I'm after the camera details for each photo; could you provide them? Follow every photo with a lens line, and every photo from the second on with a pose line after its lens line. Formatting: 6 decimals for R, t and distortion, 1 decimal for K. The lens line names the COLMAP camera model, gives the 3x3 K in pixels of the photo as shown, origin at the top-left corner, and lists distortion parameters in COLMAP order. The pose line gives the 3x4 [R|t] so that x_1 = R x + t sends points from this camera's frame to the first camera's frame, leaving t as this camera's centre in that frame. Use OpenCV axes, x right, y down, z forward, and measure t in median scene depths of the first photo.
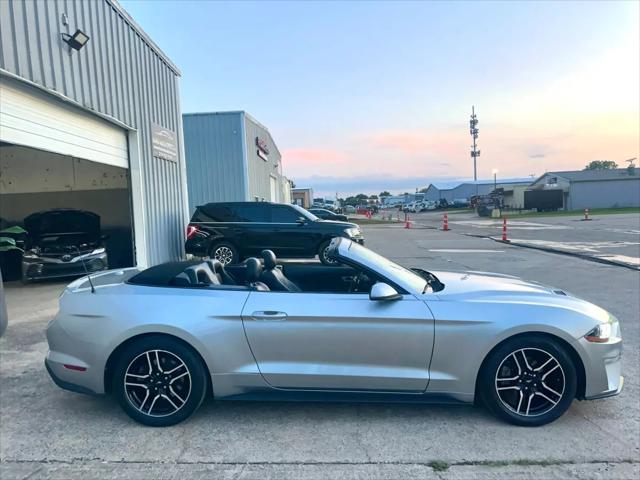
lens RADIAL K [[460.6, 0, 323.0], [0, 460.6, 241.3], [0, 0, 1]] dist [0.001720, -0.004420]
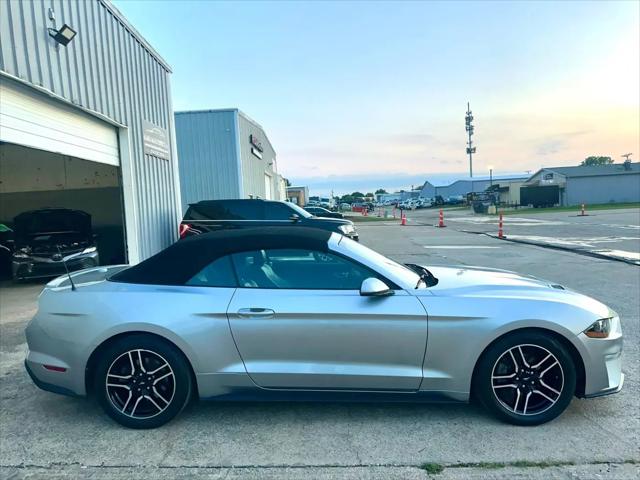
lens RADIAL K [[460.6, 0, 318.9], [0, 460.6, 240.4], [0, 0, 1]] dist [0.001720, -0.004420]
pose [[0.999967, -0.008147, -0.000718, 0.006663], [0.008149, 0.999965, 0.001646, 0.003715], [0.000704, -0.001652, 0.999998, 0.014781]]
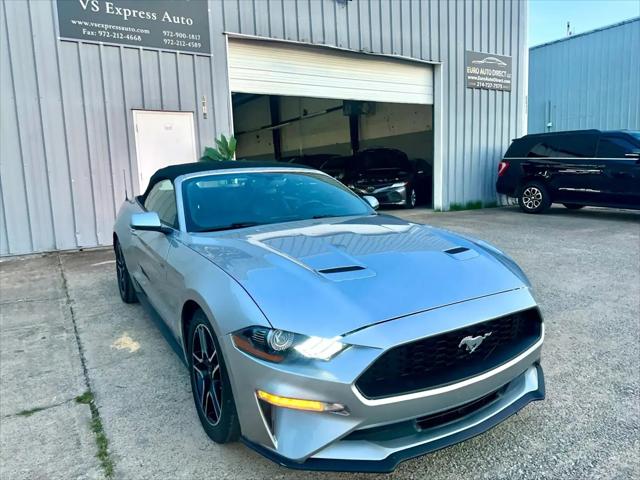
lens RADIAL K [[460.6, 0, 318.4], [0, 460.6, 239.9], [0, 0, 1]] dist [0.001720, -0.004420]
pose [[0.527088, 0.136952, -0.838703, 0.415139], [-0.034493, 0.989563, 0.139909, 0.004291], [0.849110, -0.044815, 0.526311, 0.303535]]
